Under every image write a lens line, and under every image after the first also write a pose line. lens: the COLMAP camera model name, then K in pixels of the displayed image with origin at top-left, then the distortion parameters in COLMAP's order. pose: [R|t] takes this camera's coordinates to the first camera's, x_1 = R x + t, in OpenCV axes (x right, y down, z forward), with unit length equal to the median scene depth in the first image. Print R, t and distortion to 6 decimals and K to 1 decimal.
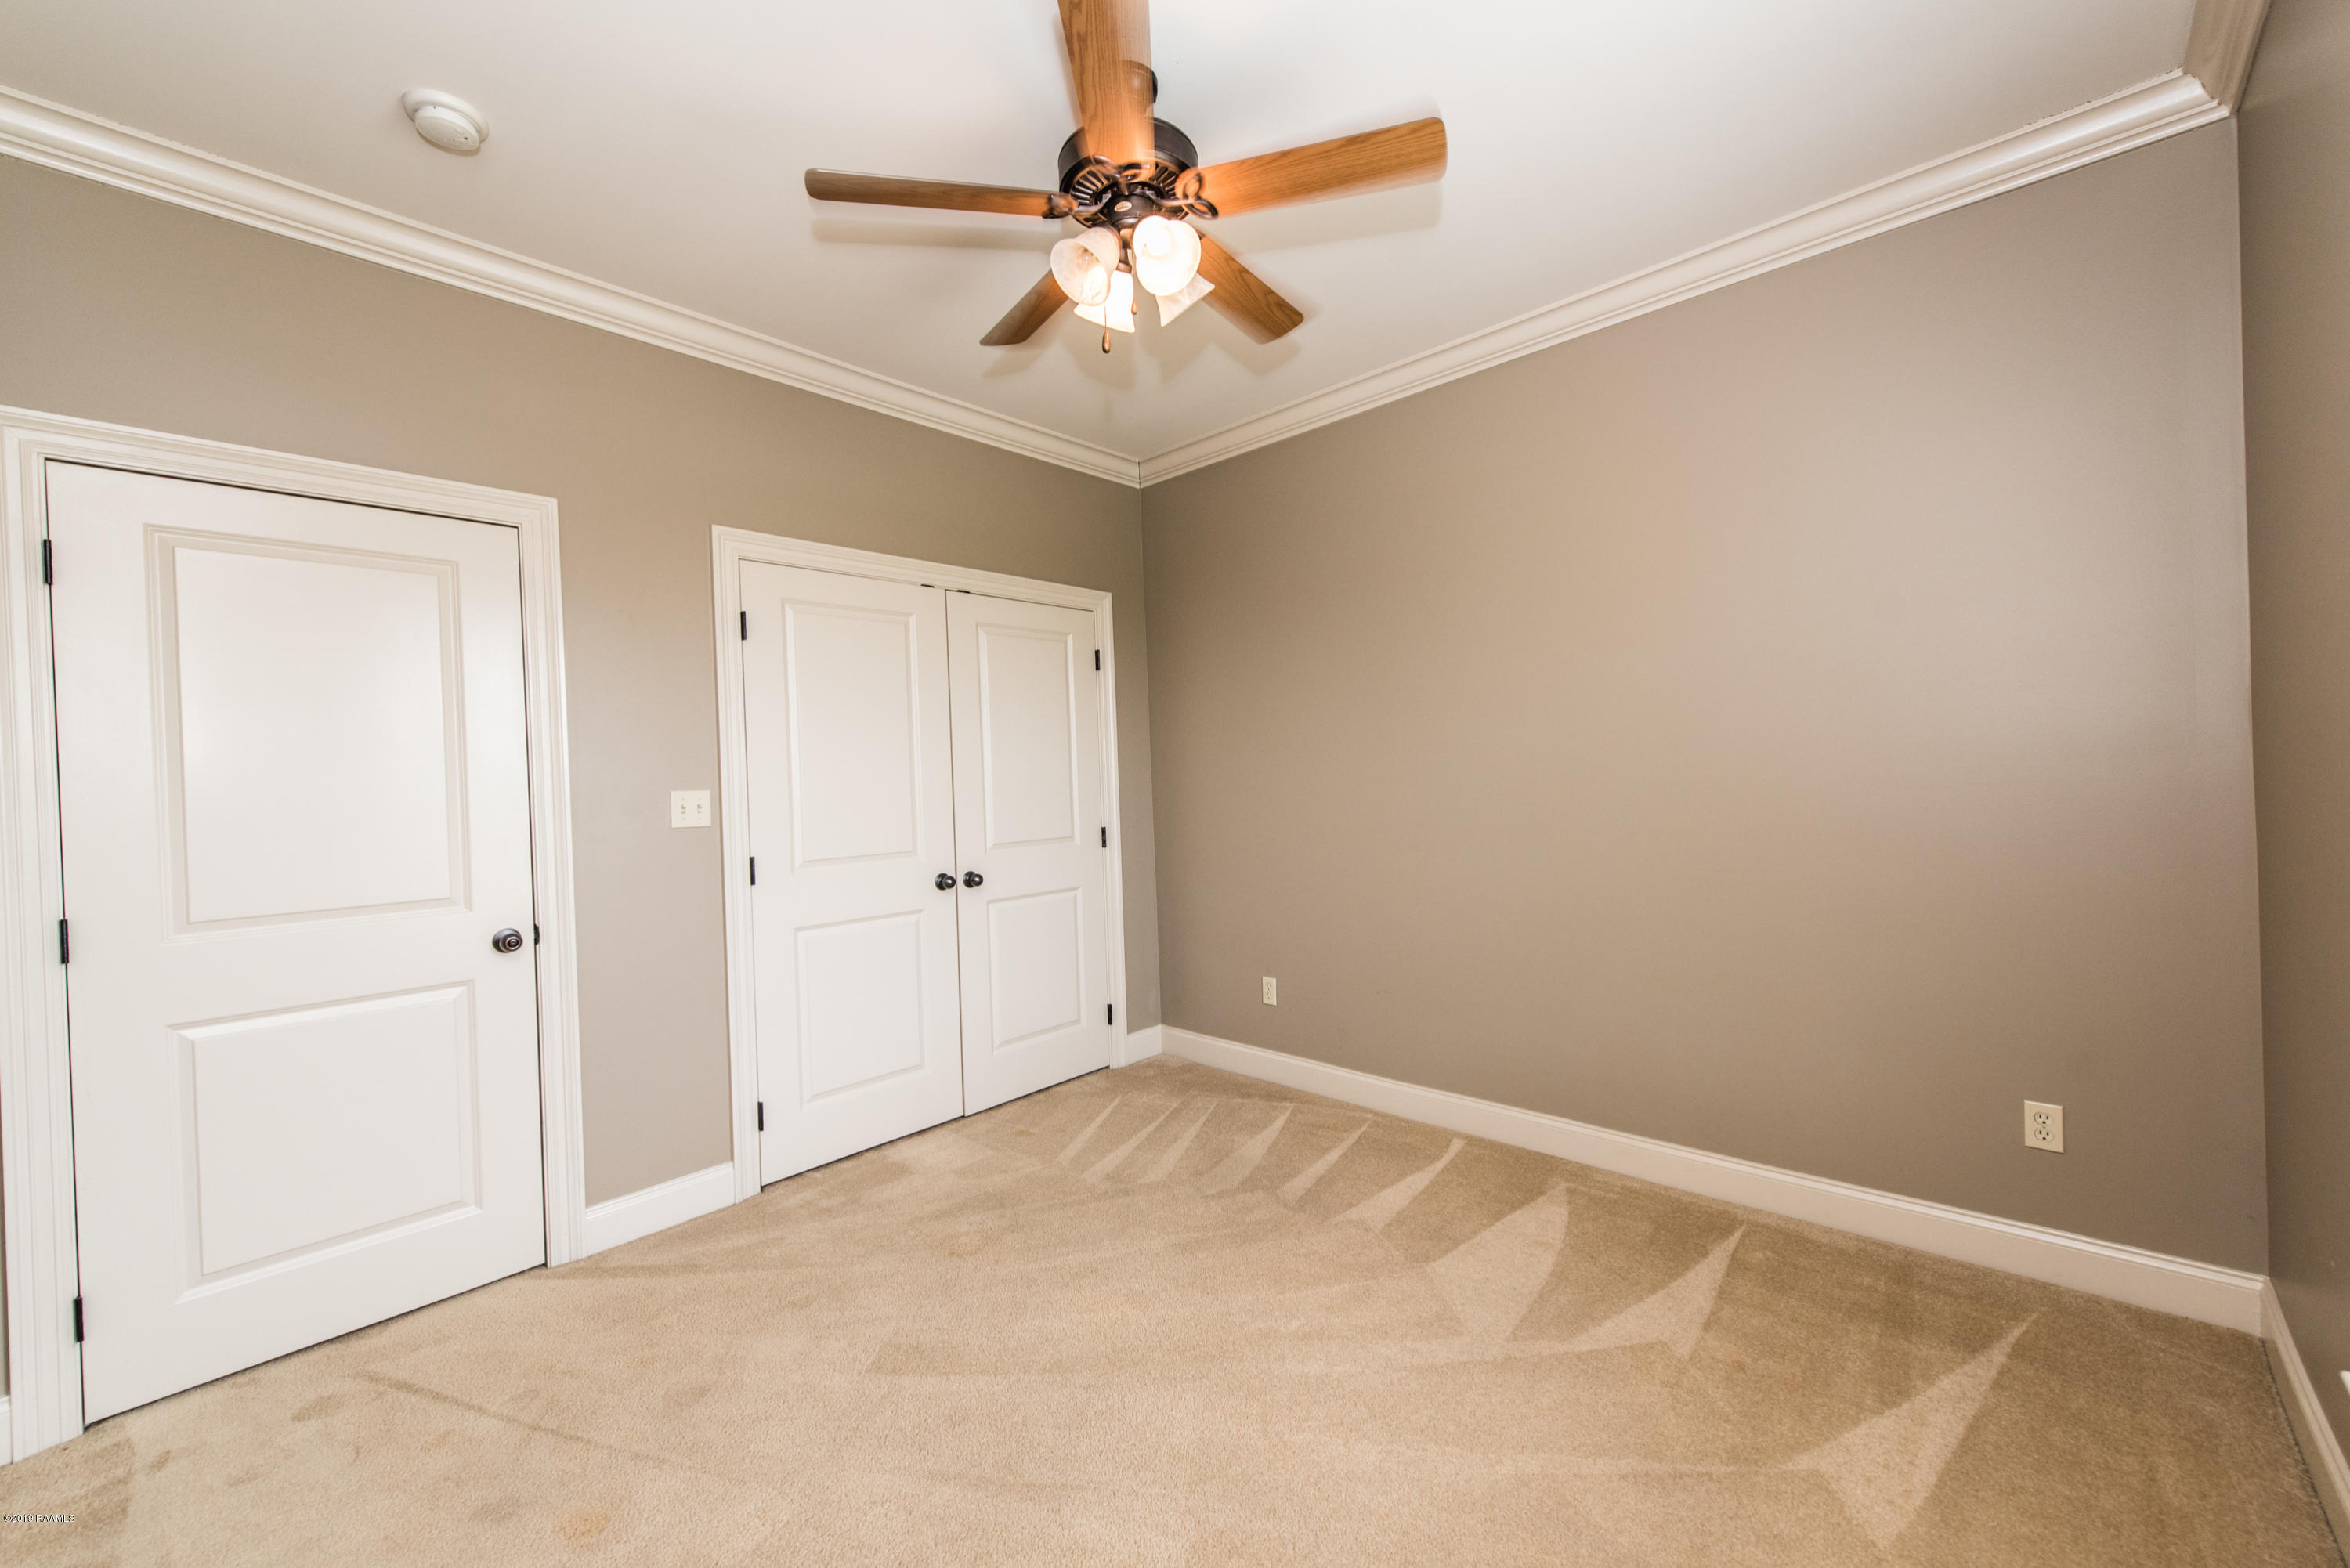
lens RADIAL K [[913.4, 0, 1177.3], [0, 913.4, 789.6], [0, 0, 1]] dist [0.007012, -0.002187]
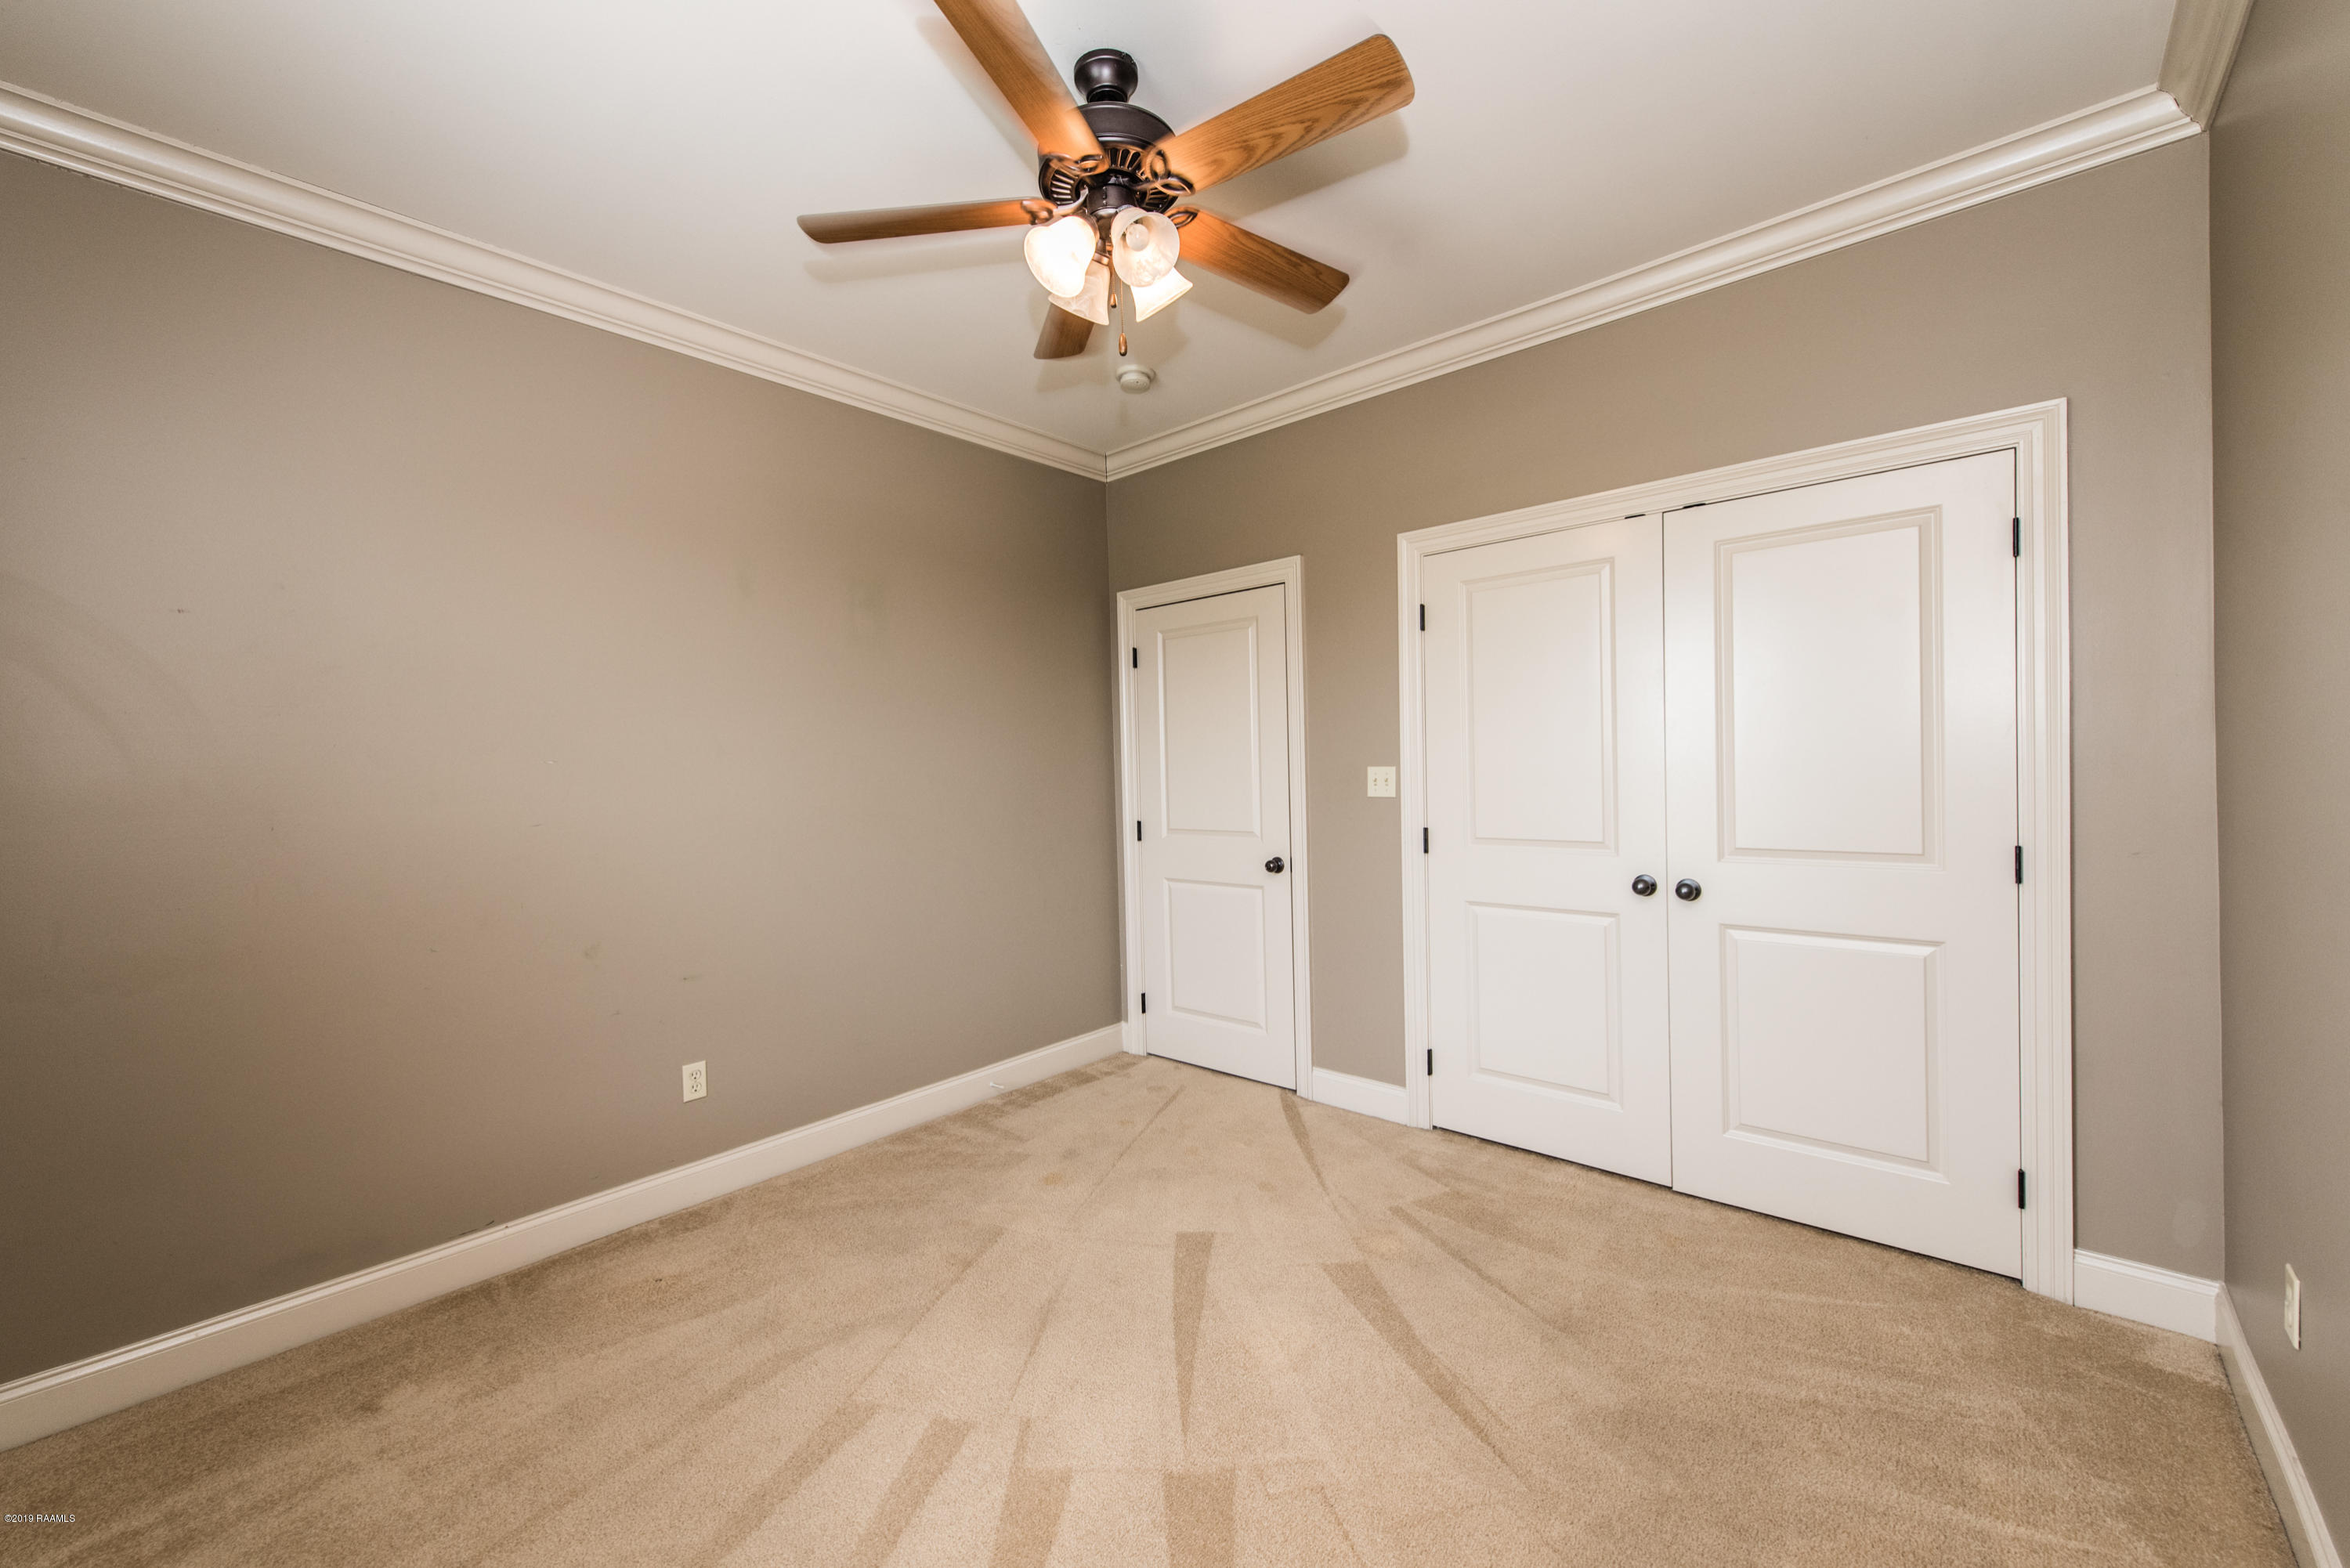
lens RADIAL K [[913.4, 0, 1175.5], [0, 913.4, 774.8], [0, 0, 1]] dist [0.007012, -0.002187]
pose [[0.028578, 0.041451, -0.998732, 0.663062], [0.002297, 0.999134, 0.041533, -0.039035], [0.999589, -0.003481, 0.028458, 0.702633]]
